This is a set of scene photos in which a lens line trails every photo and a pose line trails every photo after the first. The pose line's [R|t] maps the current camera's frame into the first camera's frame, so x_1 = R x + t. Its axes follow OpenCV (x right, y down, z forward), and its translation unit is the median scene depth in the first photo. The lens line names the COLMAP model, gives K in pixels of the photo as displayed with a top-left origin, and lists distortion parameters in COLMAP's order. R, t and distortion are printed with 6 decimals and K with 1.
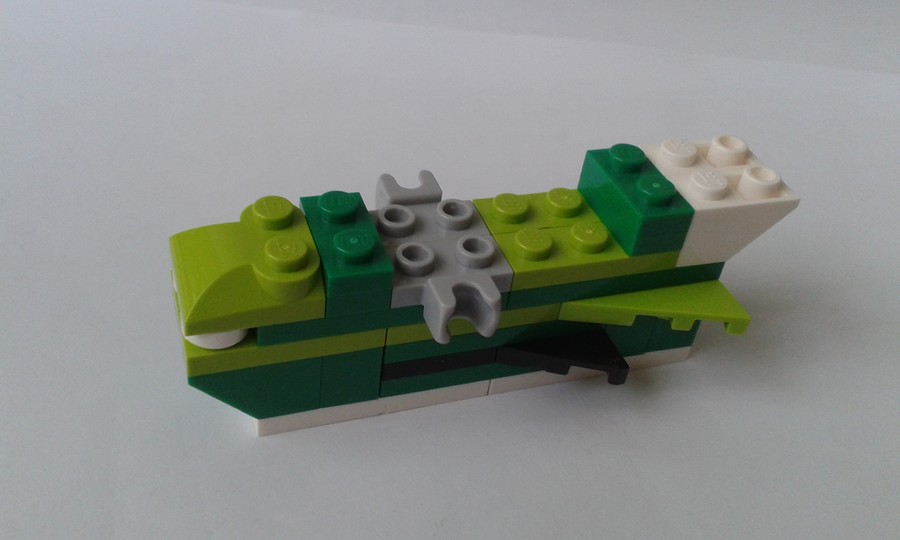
lens RADIAL K [[924.7, 0, 450.0], [0, 924.7, 270.0], [0, 0, 1]] dist [0.117702, -0.009936]
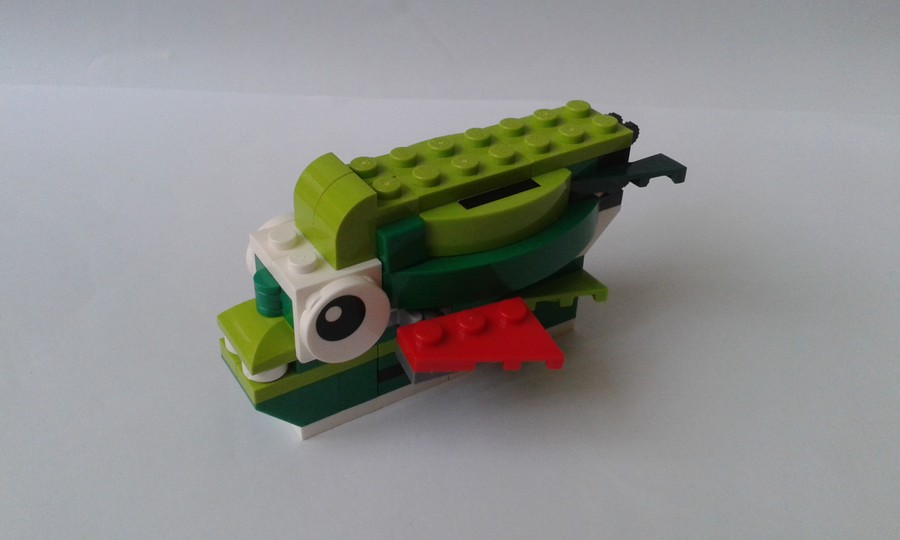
lens RADIAL K [[924.7, 0, 450.0], [0, 924.7, 270.0], [0, 0, 1]] dist [0.117702, -0.009936]
pose [[0.968808, -0.207785, 0.135044, -0.122436], [0.215290, 0.975585, -0.043413, 0.033187], [-0.122726, 0.071133, 0.989888, -0.455309]]
